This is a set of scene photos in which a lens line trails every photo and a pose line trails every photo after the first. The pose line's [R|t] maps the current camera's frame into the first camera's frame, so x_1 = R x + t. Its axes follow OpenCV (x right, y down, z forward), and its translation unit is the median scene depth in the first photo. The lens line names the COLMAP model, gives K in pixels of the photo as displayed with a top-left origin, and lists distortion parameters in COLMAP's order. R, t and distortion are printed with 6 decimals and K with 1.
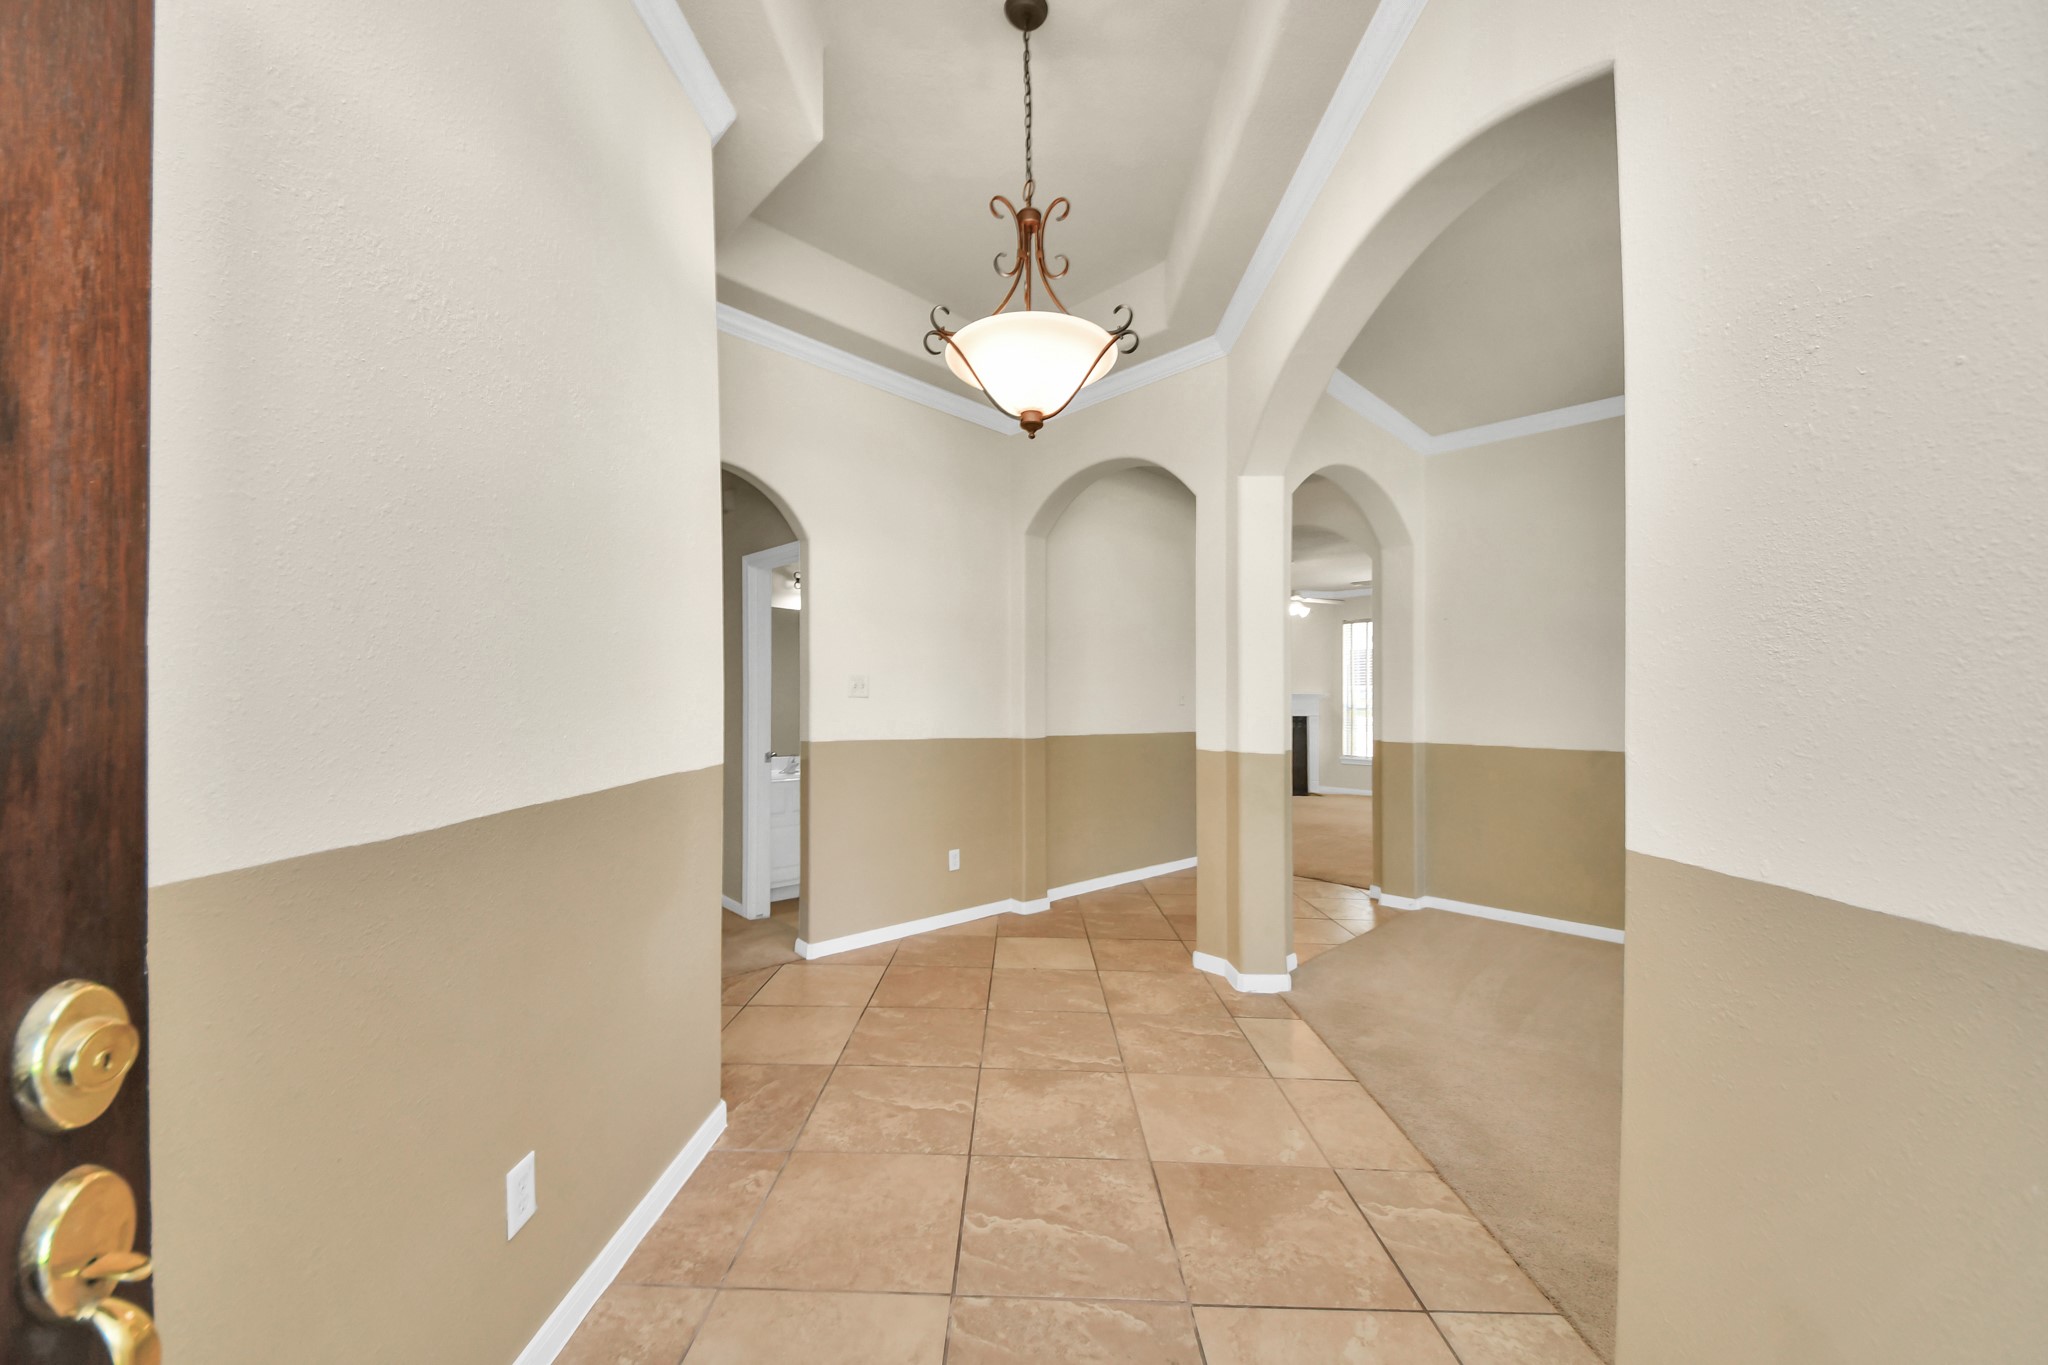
lens RADIAL K [[765.5, 0, 1003.9], [0, 765.5, 692.9], [0, 0, 1]] dist [0.025578, -0.016694]
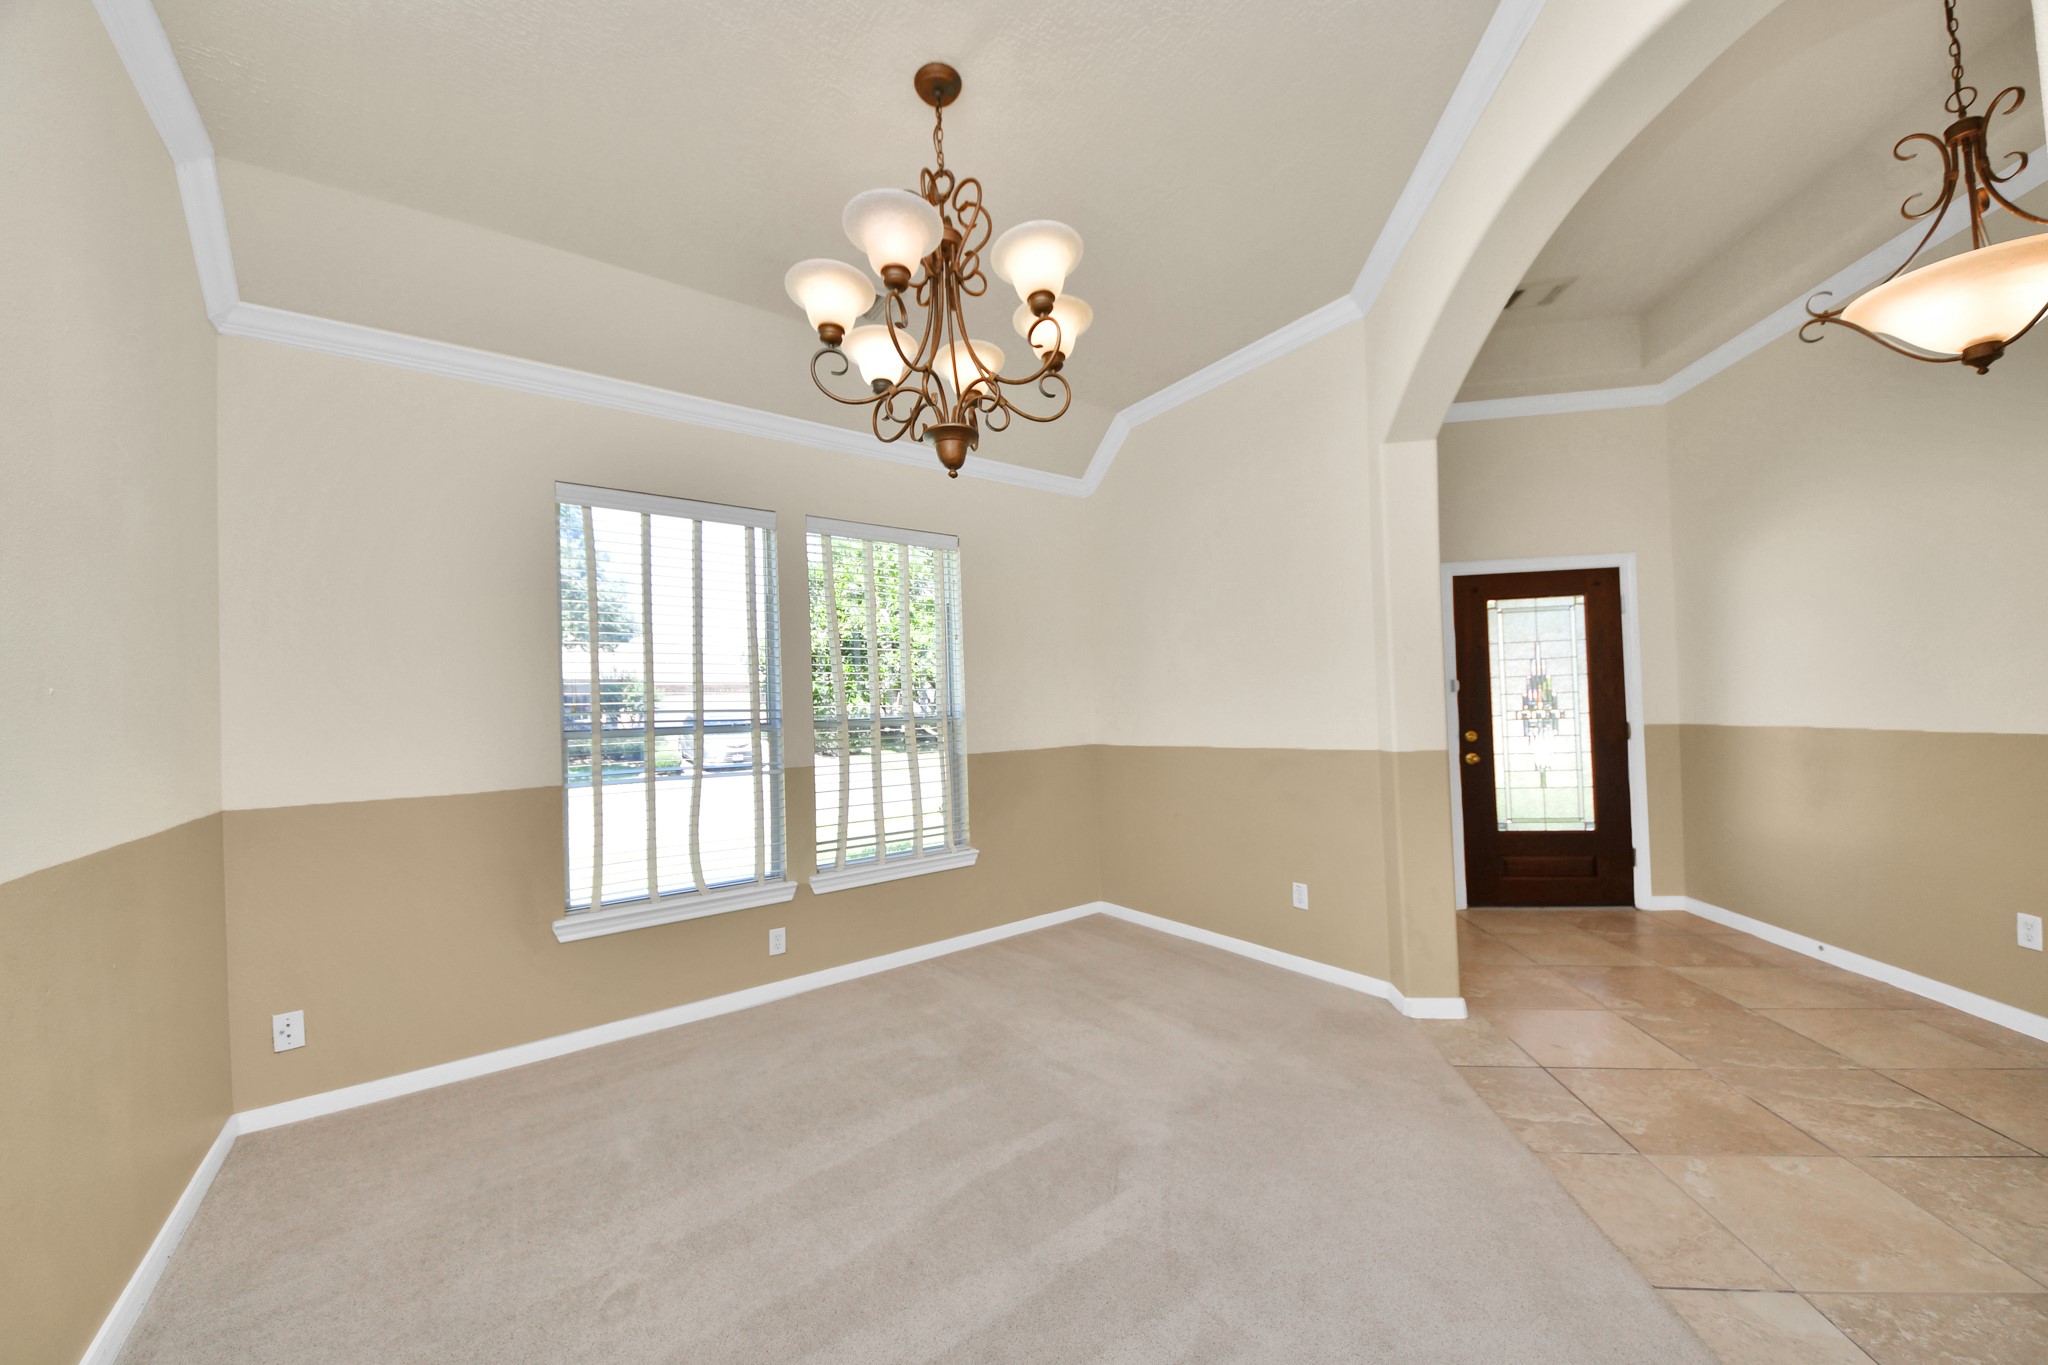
lens RADIAL K [[717.9, 0, 1016.0], [0, 717.9, 700.4], [0, 0, 1]] dist [0.001127, -0.006719]
pose [[-0.990419, 0.027964, 0.135232, 1.156069], [0.026010, 0.999531, -0.016190, 0.021187], [-0.135621, -0.012517, -0.990682, 2.159993]]
